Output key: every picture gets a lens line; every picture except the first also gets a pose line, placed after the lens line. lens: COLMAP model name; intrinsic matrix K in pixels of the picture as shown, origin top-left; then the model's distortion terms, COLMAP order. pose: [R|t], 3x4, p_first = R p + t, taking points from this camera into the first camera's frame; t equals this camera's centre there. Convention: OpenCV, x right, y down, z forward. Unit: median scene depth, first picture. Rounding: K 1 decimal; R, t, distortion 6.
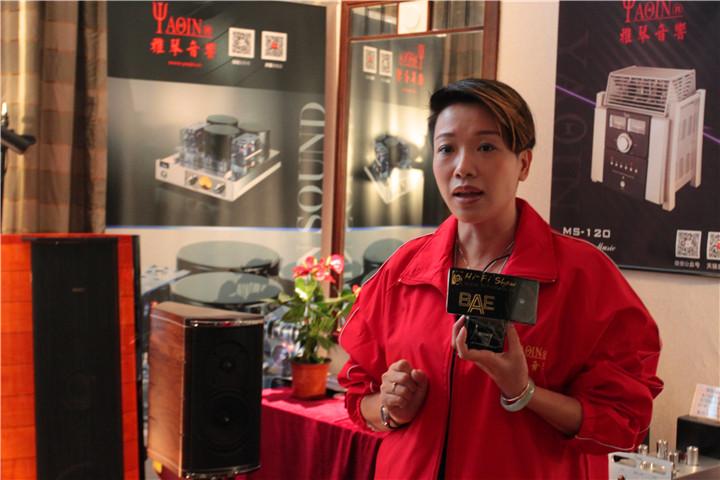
lens RADIAL K [[1154.2, 0, 360.0], [0, 1154.2, 240.0], [0, 0, 1]] dist [0.014570, 0.021582]
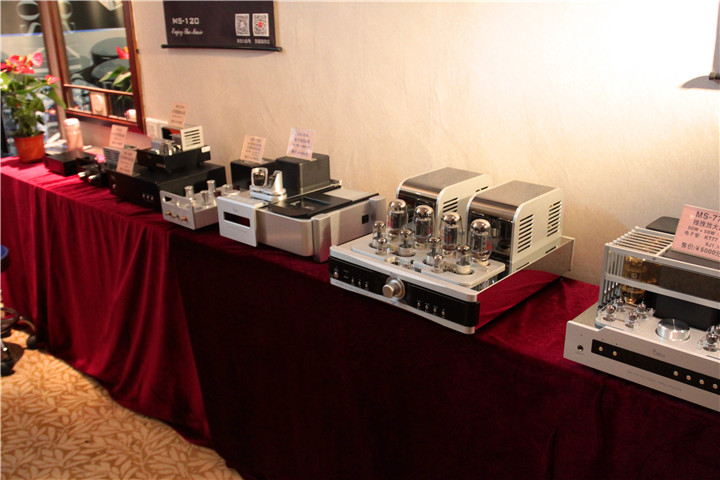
lens RADIAL K [[703.1, 0, 360.0], [0, 703.1, 240.0], [0, 0, 1]] dist [-0.023717, -0.010047]
pose [[0.995889, -0.077852, 0.046312, 0.339483], [0.062085, 0.958900, 0.276869, 0.023727], [-0.065964, -0.272856, 0.959791, 0.178147]]
